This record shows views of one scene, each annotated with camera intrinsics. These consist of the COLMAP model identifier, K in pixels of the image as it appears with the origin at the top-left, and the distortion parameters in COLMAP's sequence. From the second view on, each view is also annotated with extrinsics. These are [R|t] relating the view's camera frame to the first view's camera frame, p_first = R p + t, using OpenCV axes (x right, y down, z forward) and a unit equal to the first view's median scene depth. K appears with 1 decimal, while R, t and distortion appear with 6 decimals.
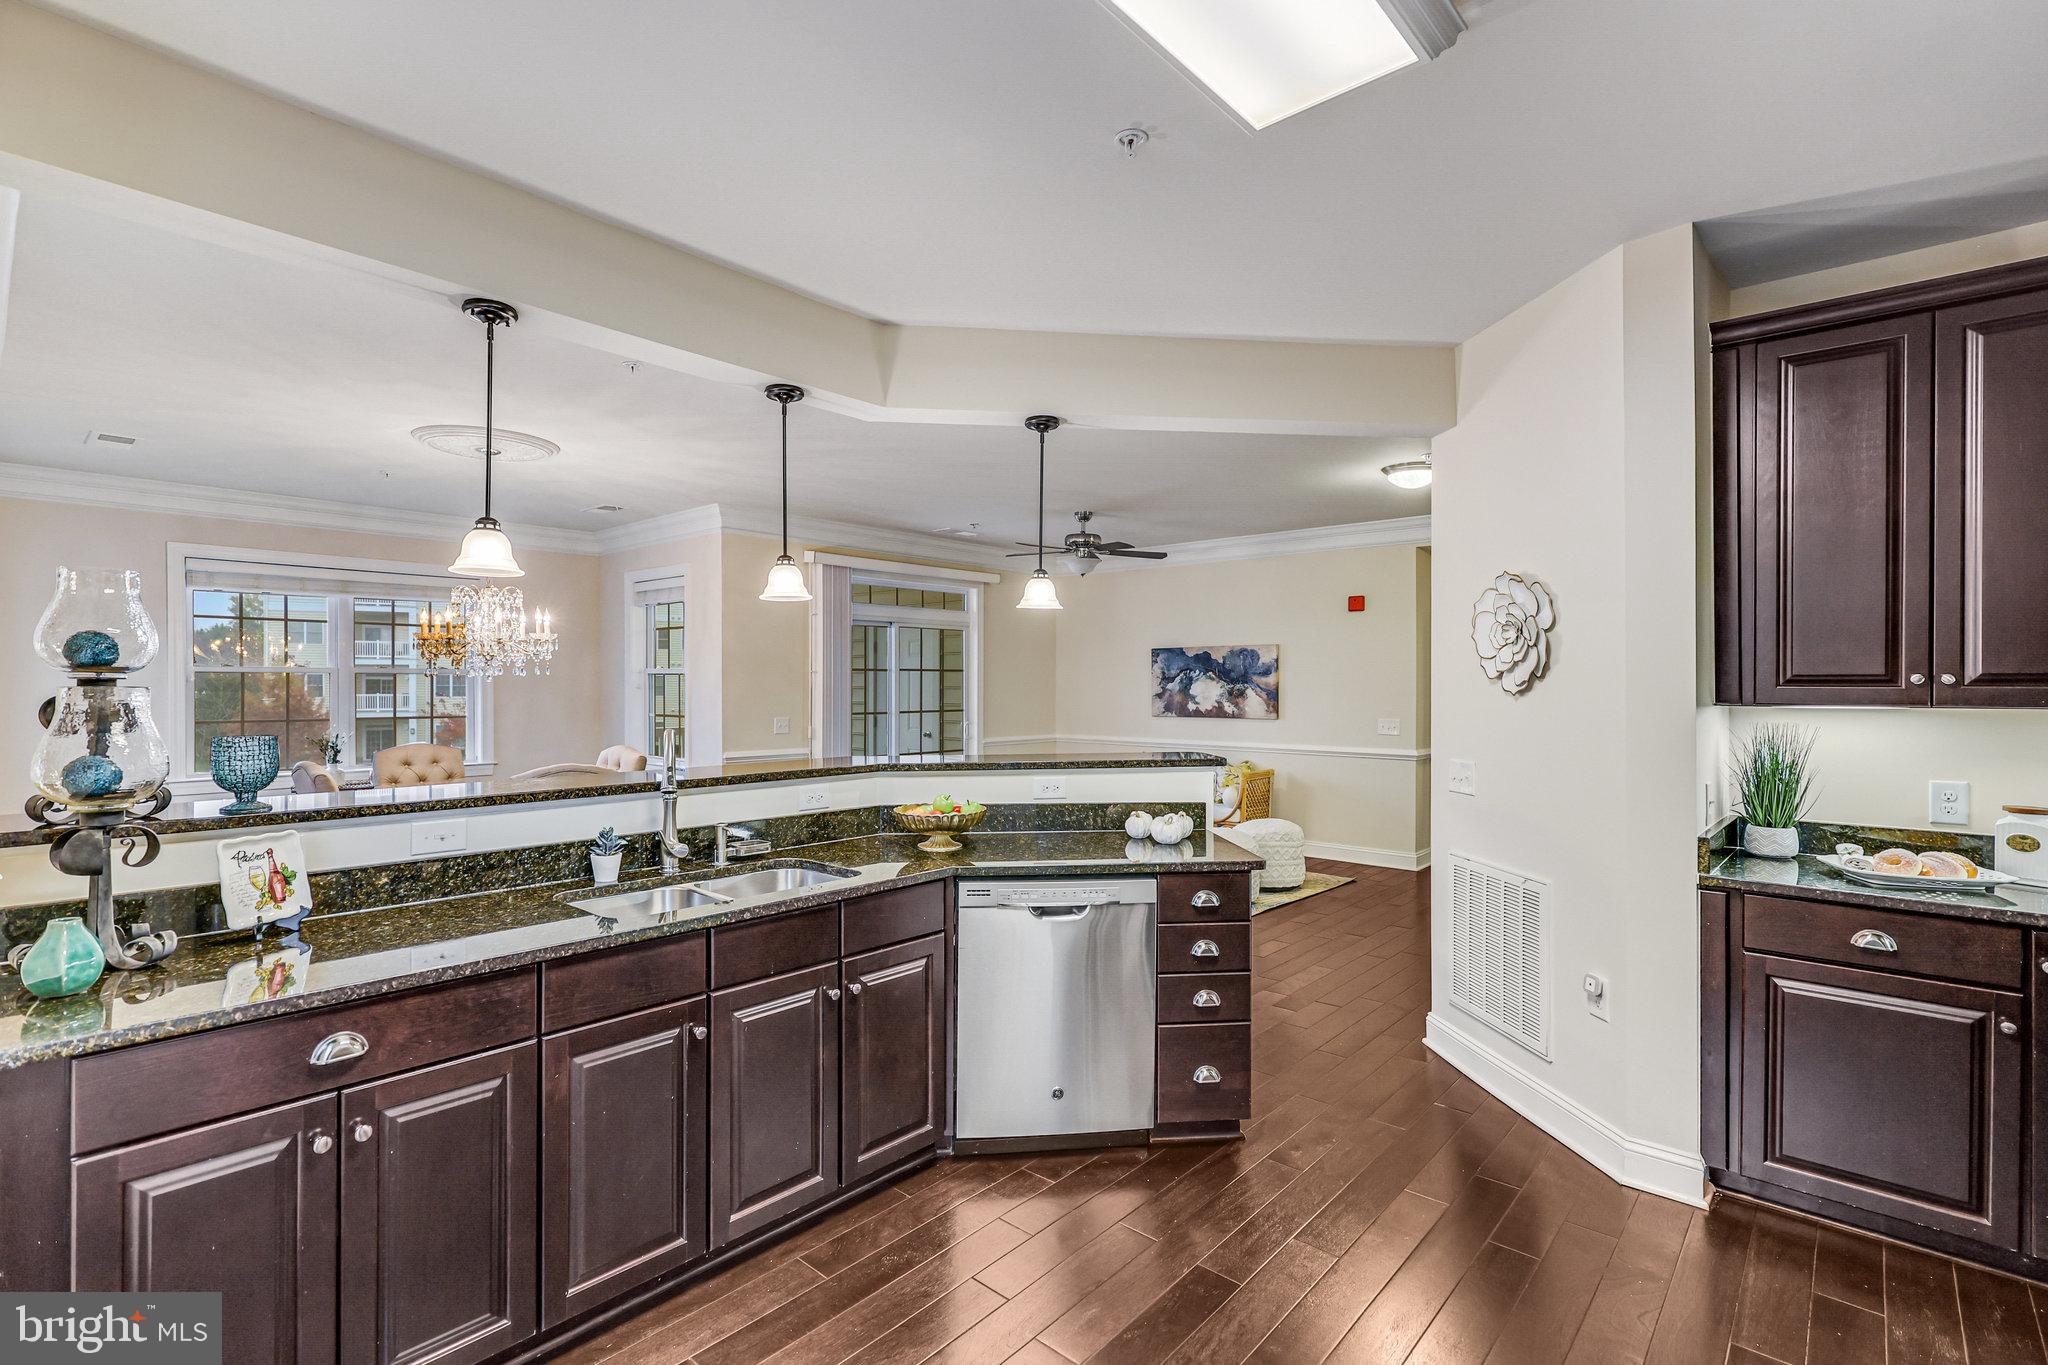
lens RADIAL K [[940.3, 0, 1009.6], [0, 940.3, 686.7], [0, 0, 1]] dist [0.000494, 0.000557]
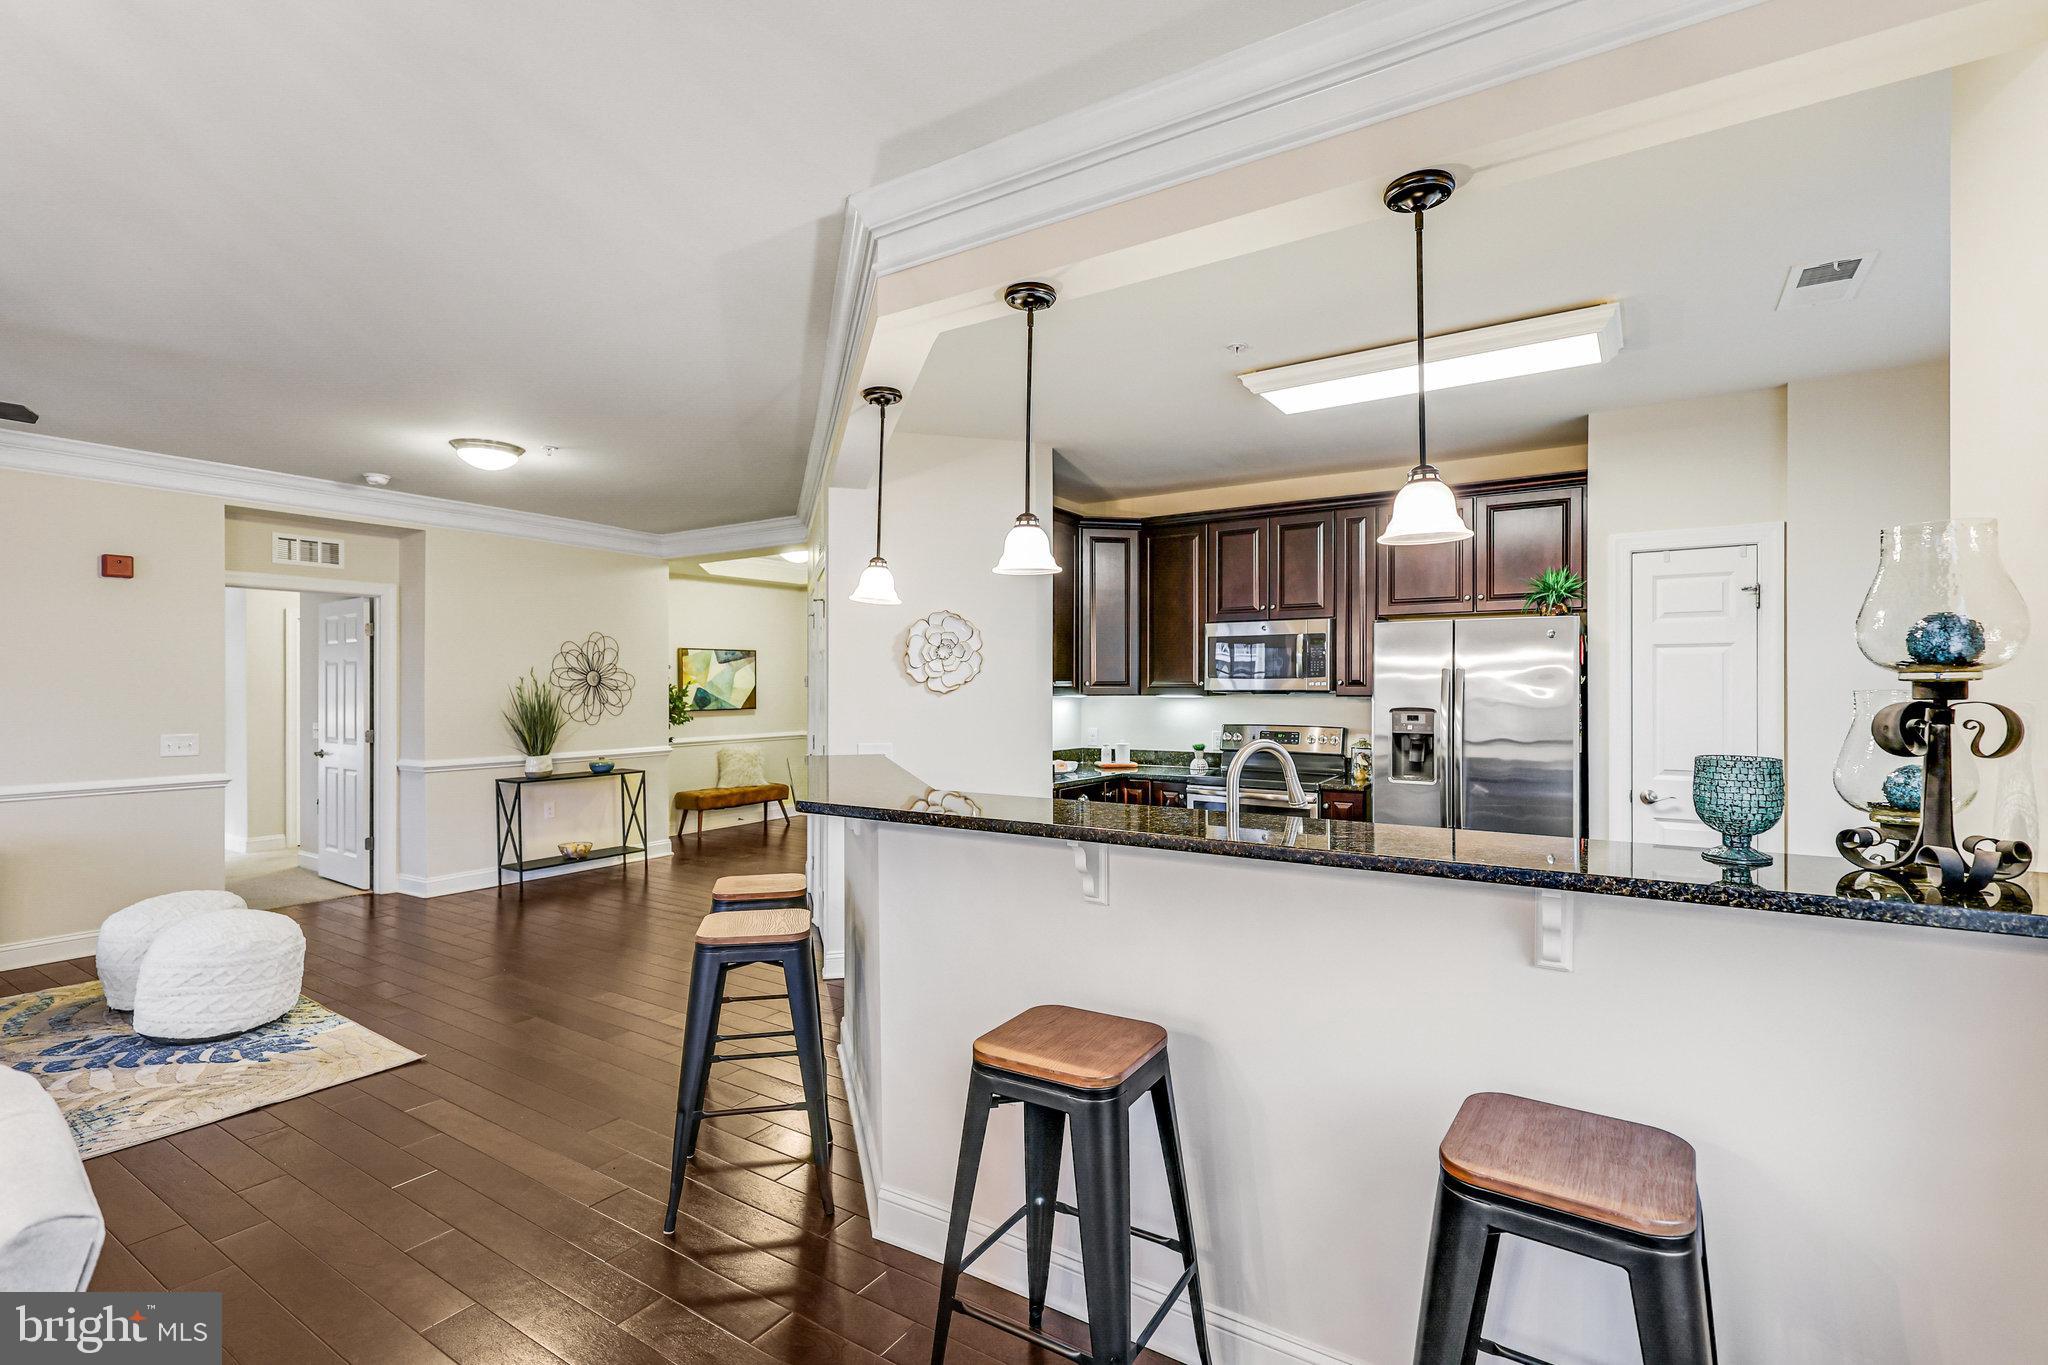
lens RADIAL K [[949.0, 0, 1025.0], [0, 949.0, 689.5], [0, 0, 1]] dist [-0.000270, -0.000320]
pose [[-0.165625, -0.004238, 0.986180, -1.042689], [0.002413, 0.999986, 0.004702, -0.004331], [-0.986186, 0.003158, -0.165613, 1.200643]]
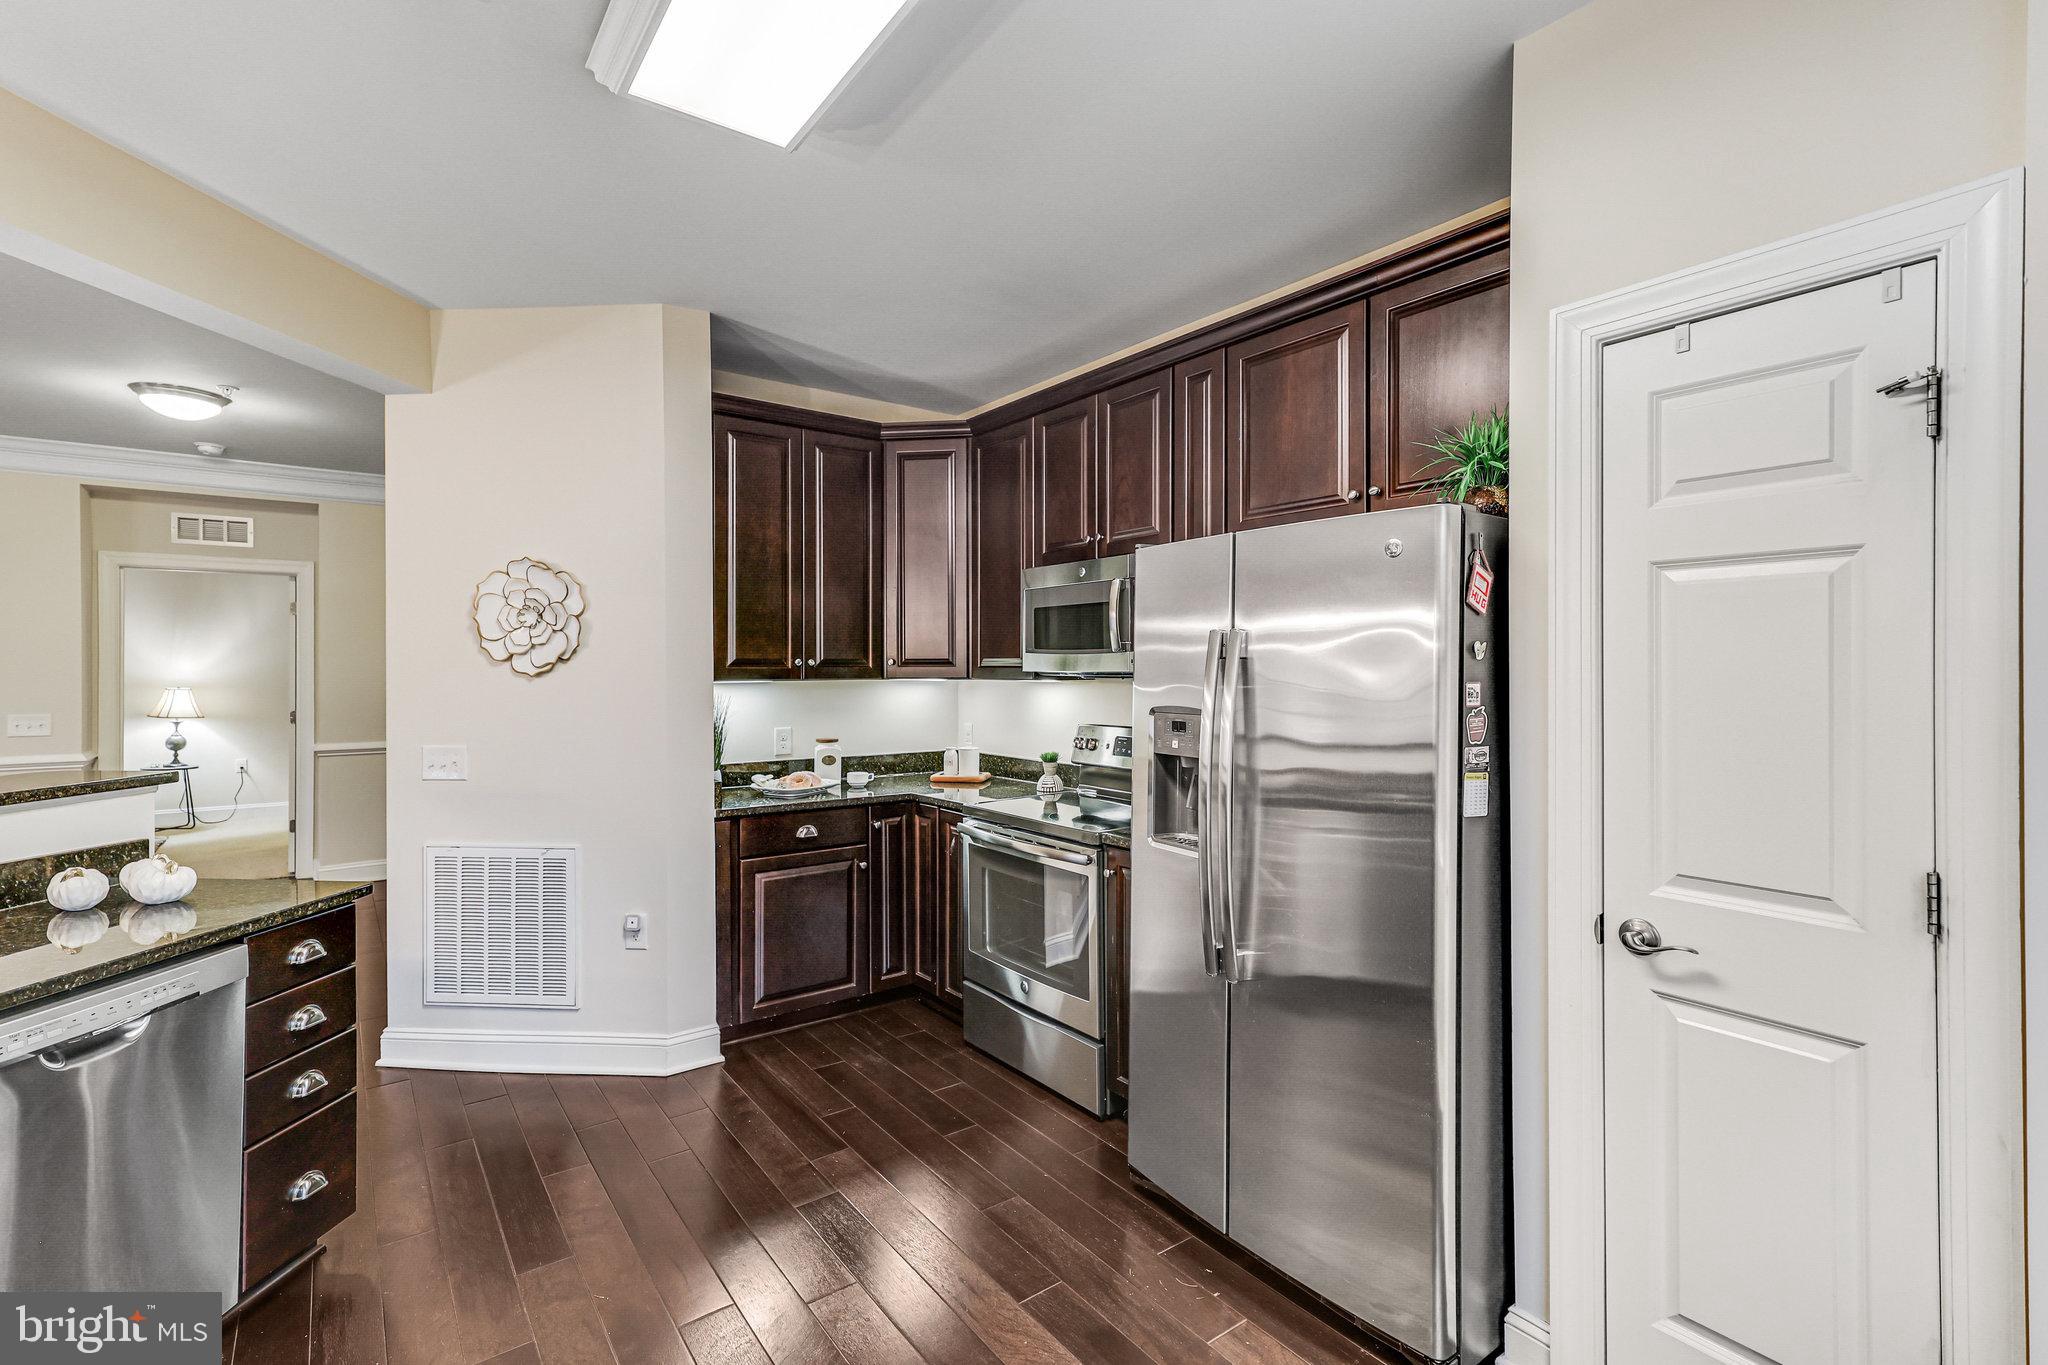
lens RADIAL K [[941.6, 0, 1022.5], [0, 941.6, 667.4], [0, 0, 1]] dist [0.002834, 0.000986]
pose [[0.185687, -0.003702, 0.982602, -0.417720], [0.004154, 0.999987, 0.002983, -0.002195], [-0.982600, 0.003528, 0.185700, 0.288790]]
